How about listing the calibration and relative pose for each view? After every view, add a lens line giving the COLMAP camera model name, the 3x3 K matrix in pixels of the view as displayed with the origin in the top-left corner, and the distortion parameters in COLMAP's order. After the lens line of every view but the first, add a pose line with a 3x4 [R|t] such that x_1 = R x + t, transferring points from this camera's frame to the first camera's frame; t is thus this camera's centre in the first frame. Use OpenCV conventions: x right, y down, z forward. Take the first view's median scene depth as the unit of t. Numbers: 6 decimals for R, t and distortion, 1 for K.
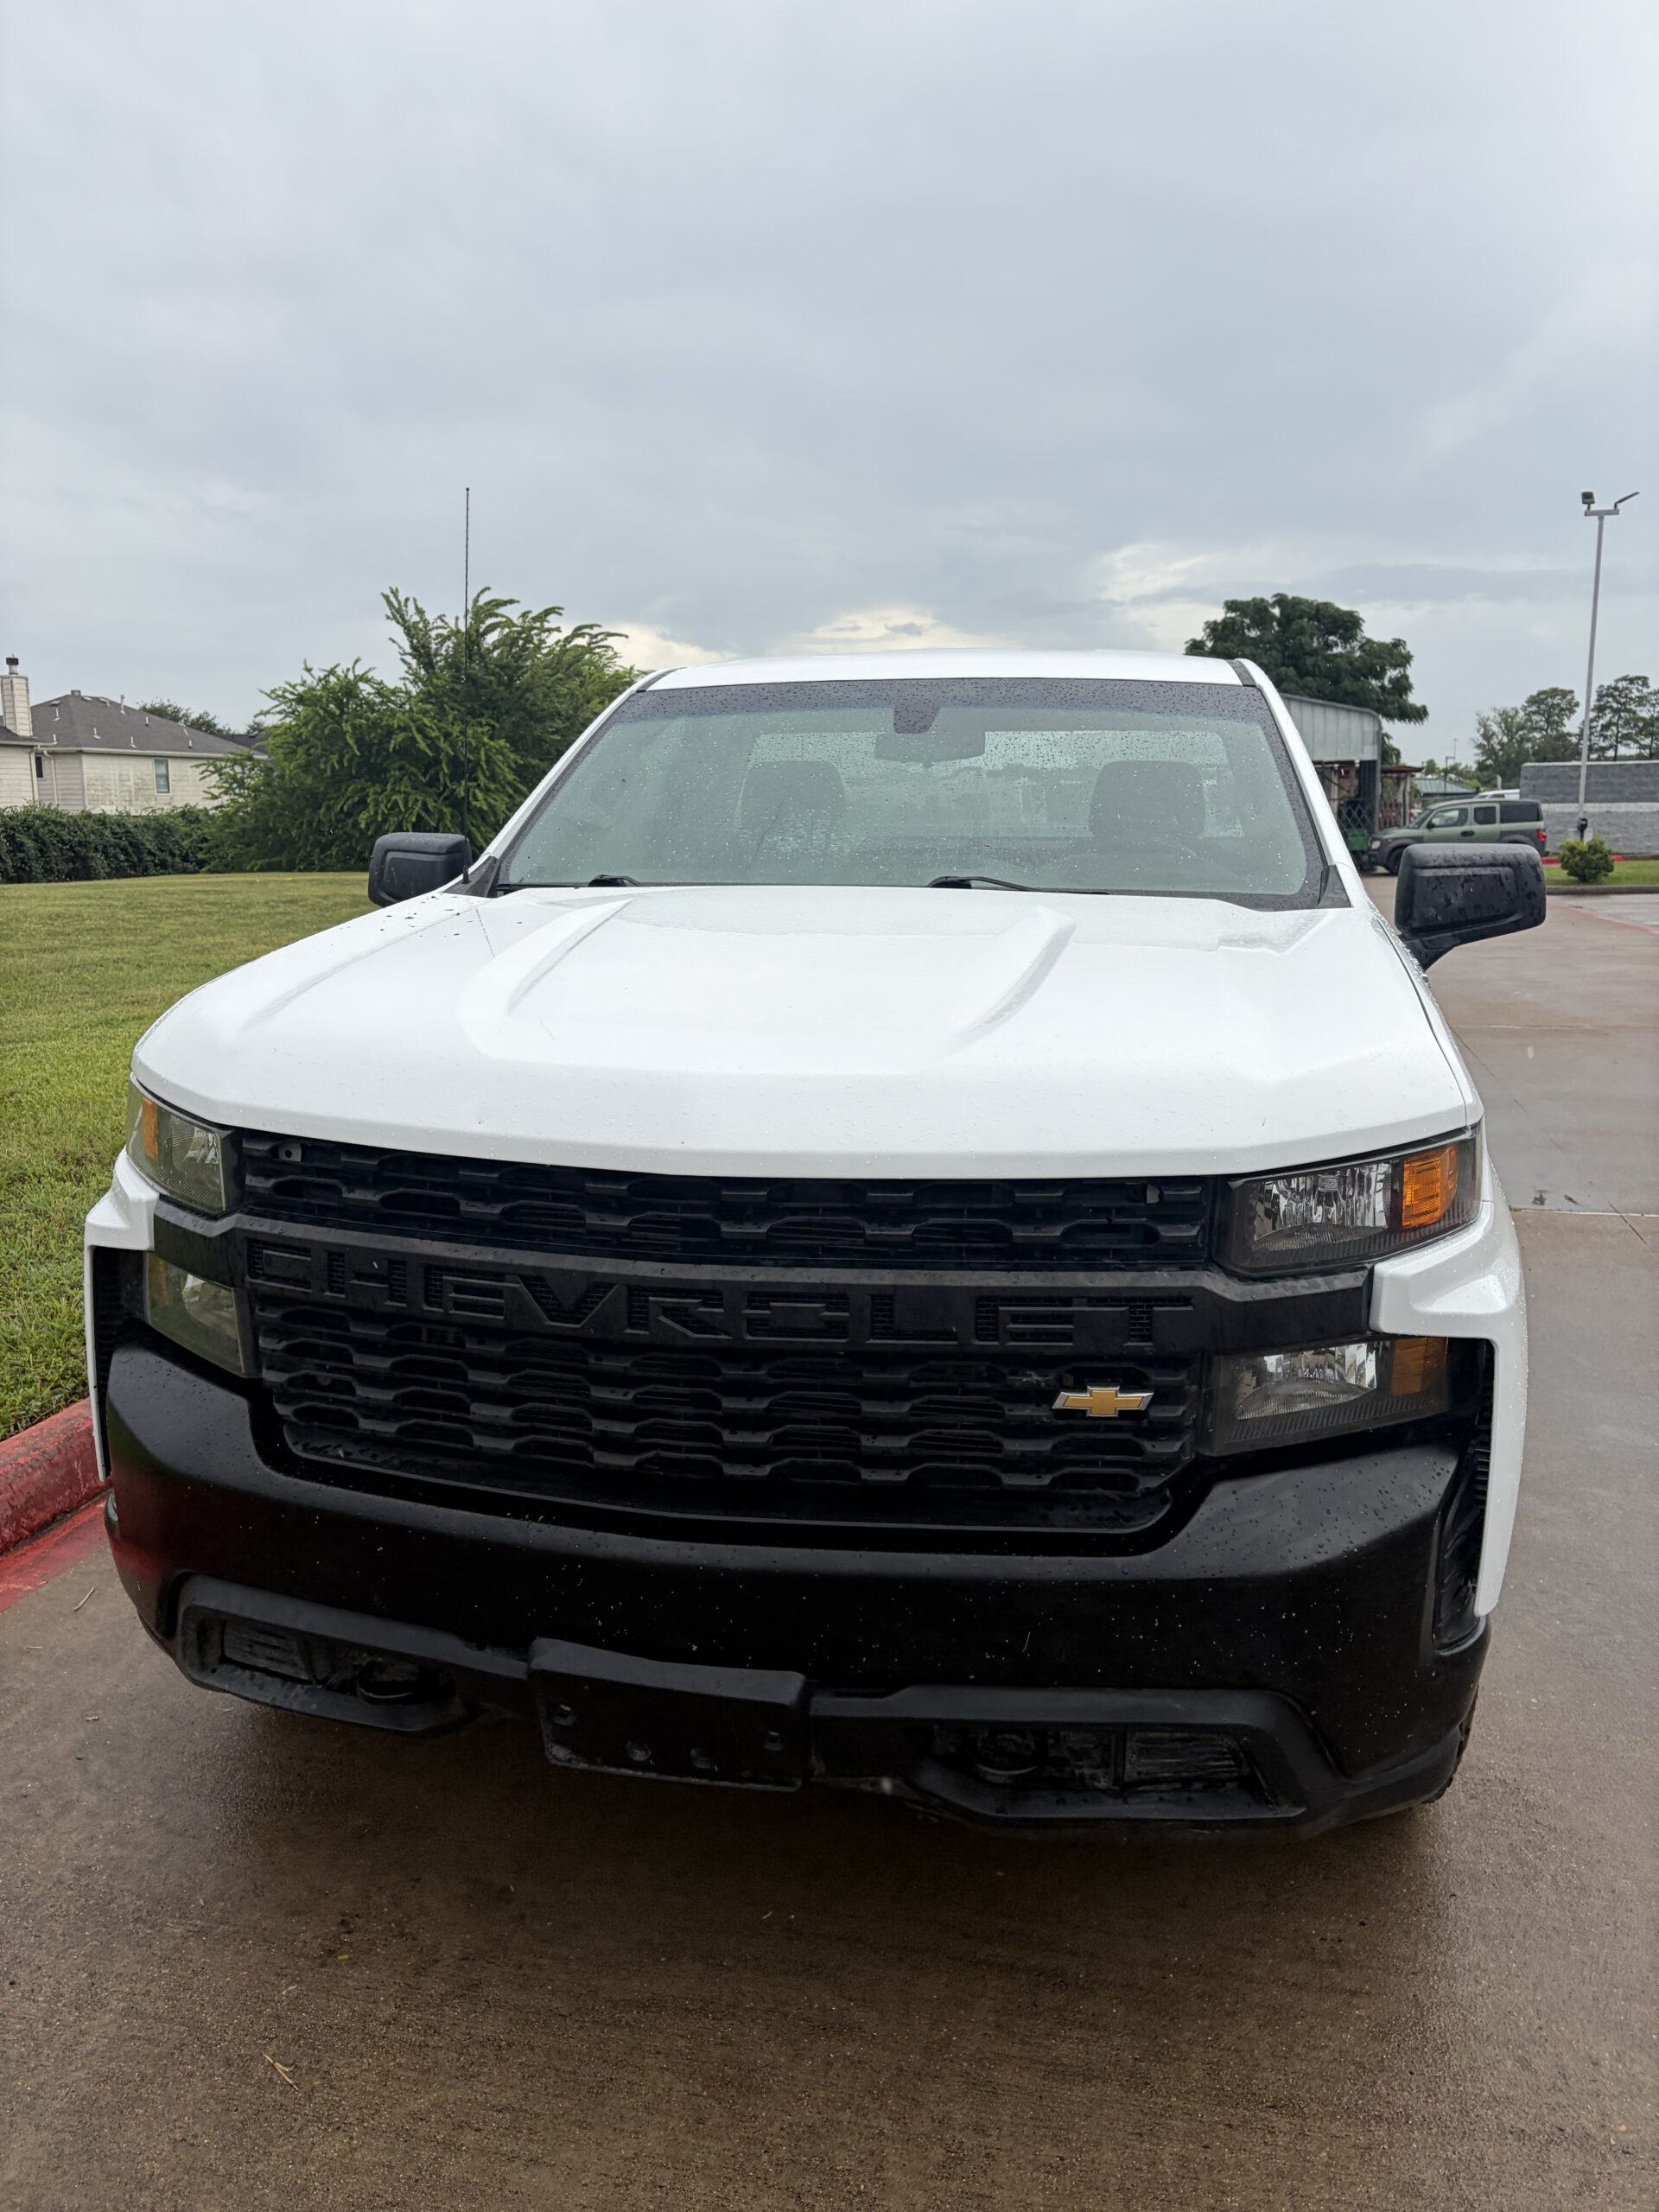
lens RADIAL K [[1695.5, 0, 804.6], [0, 1695.5, 1111.9], [0, 0, 1]] dist [0.008427, 0.010120]
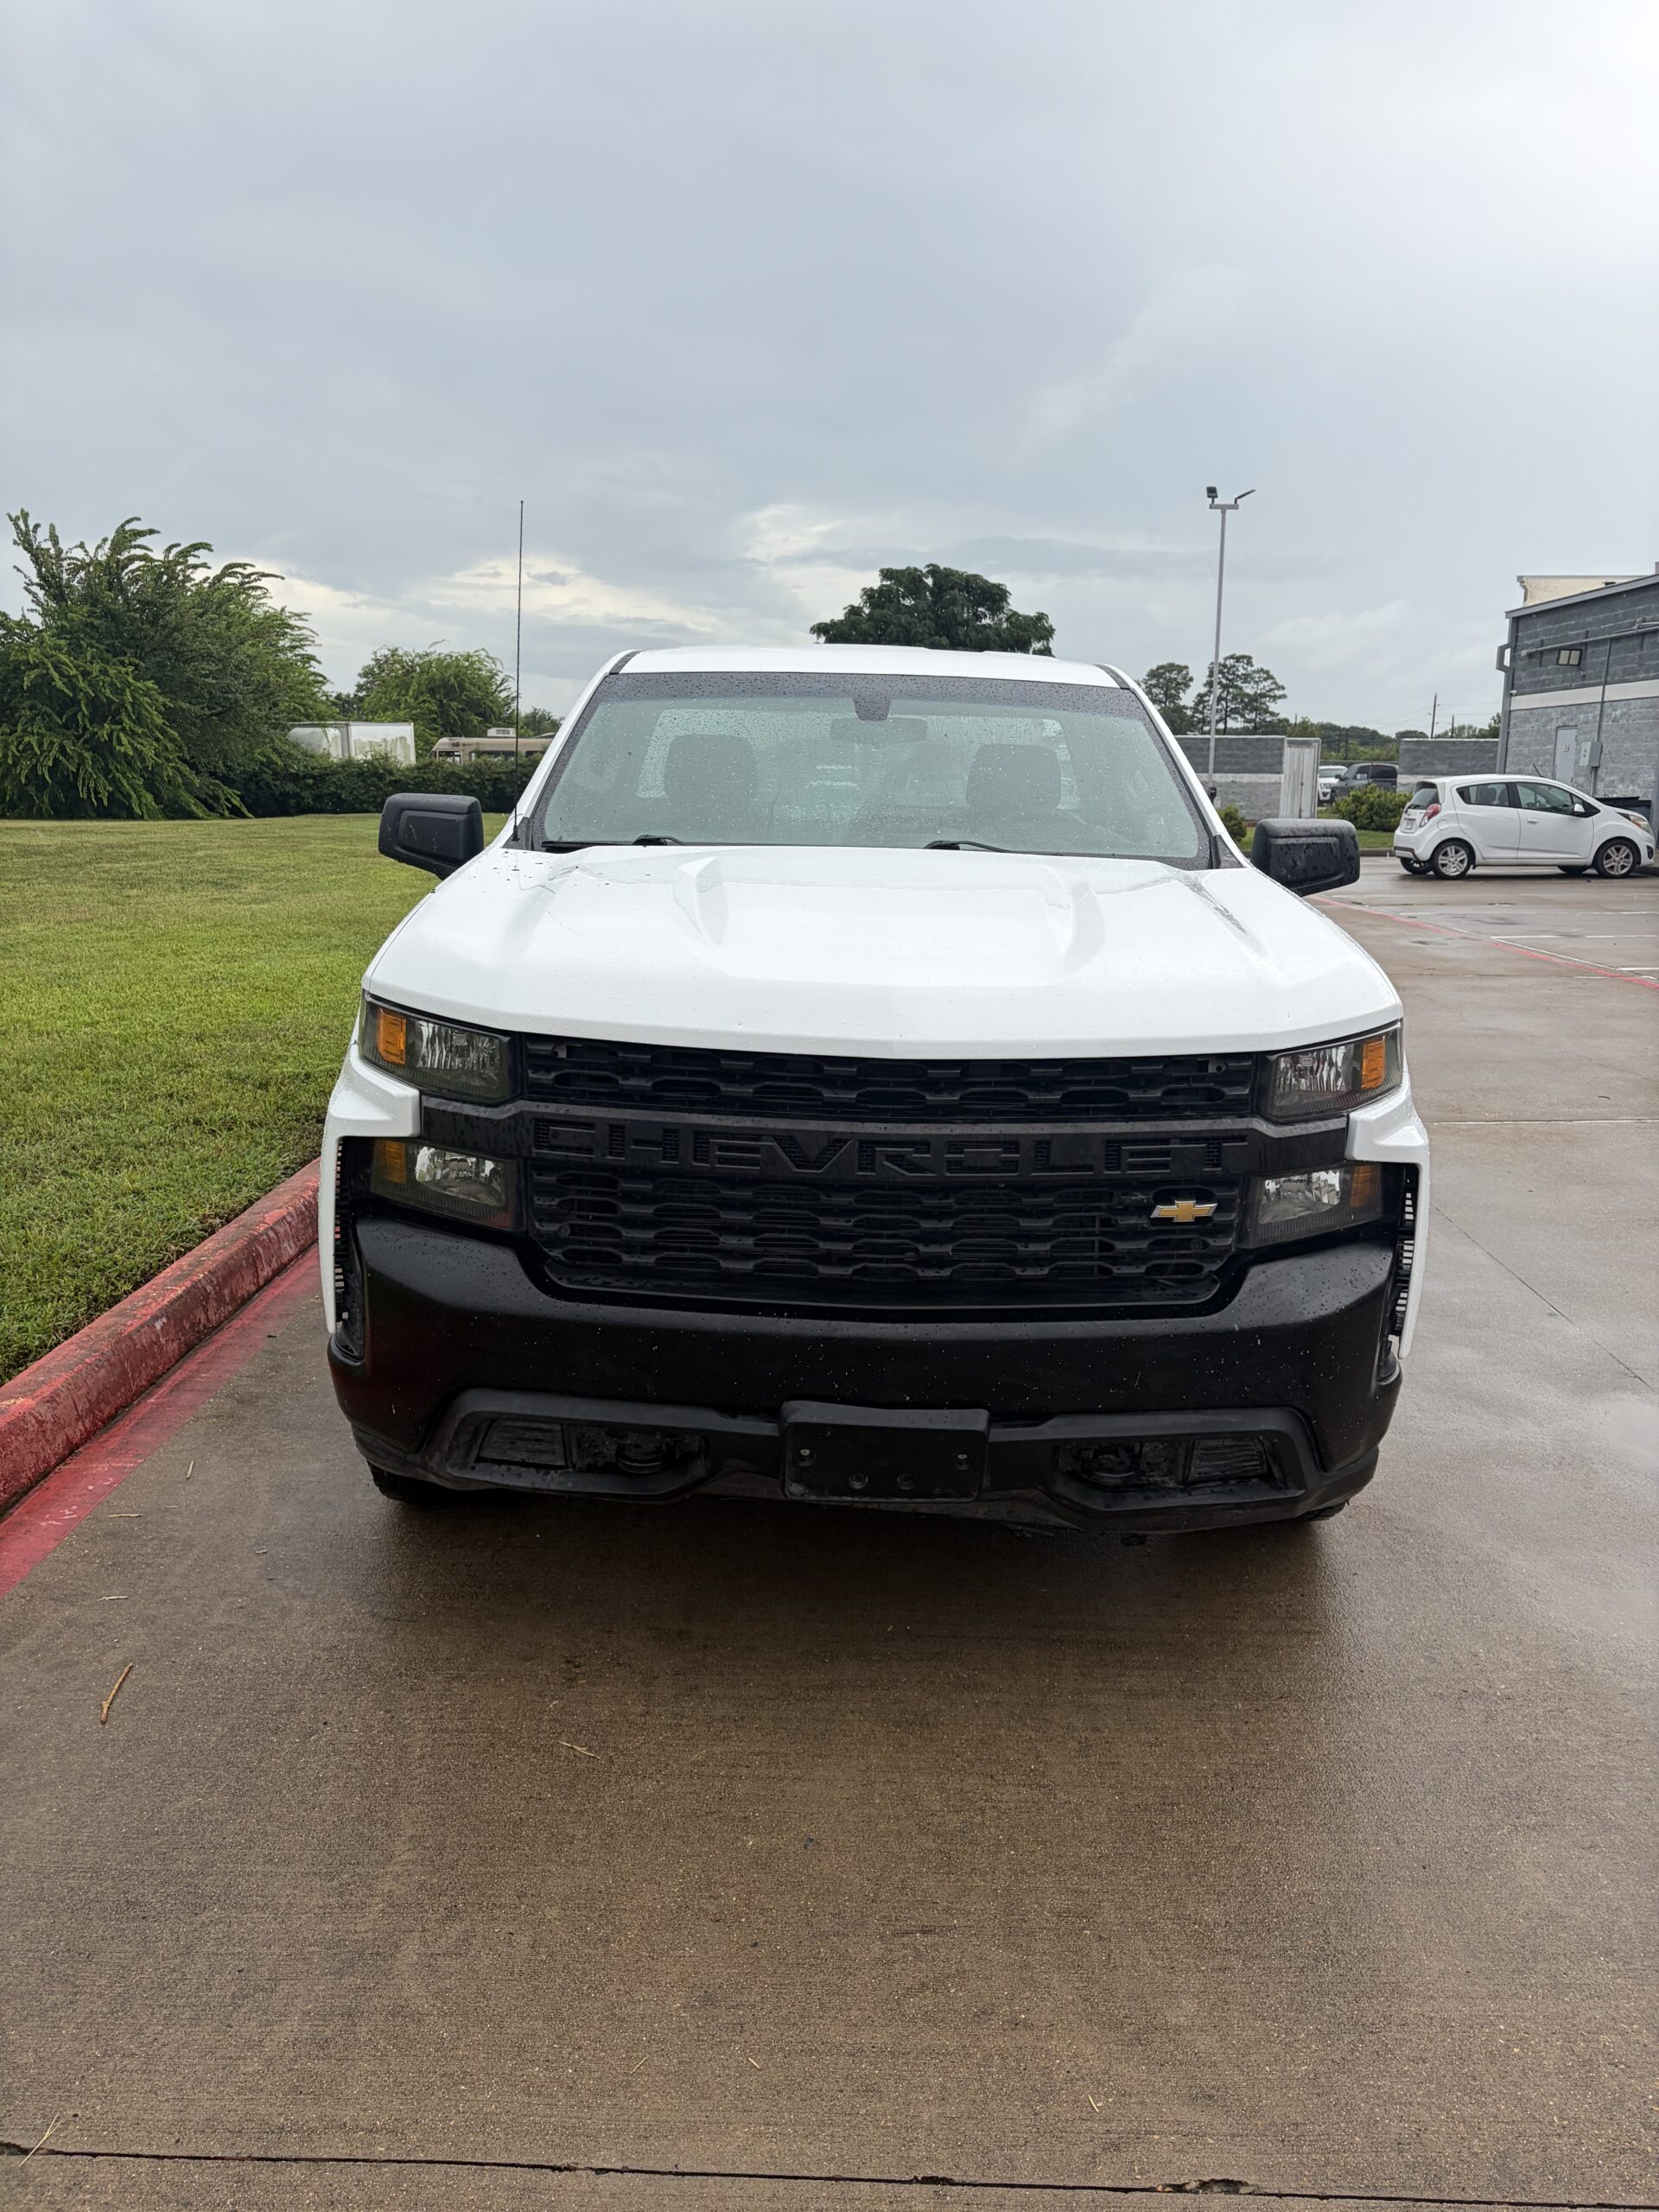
lens RADIAL K [[1703.1, 0, 829.5], [0, 1703.1, 1106.0], [0, 0, 1]] dist [0.008767, 0.004380]
pose [[0.975936, -0.021633, 0.216984, -0.313746], [0.017000, 0.999586, 0.023199, 0.030977], [-0.217396, -0.018952, 0.975900, -0.252193]]
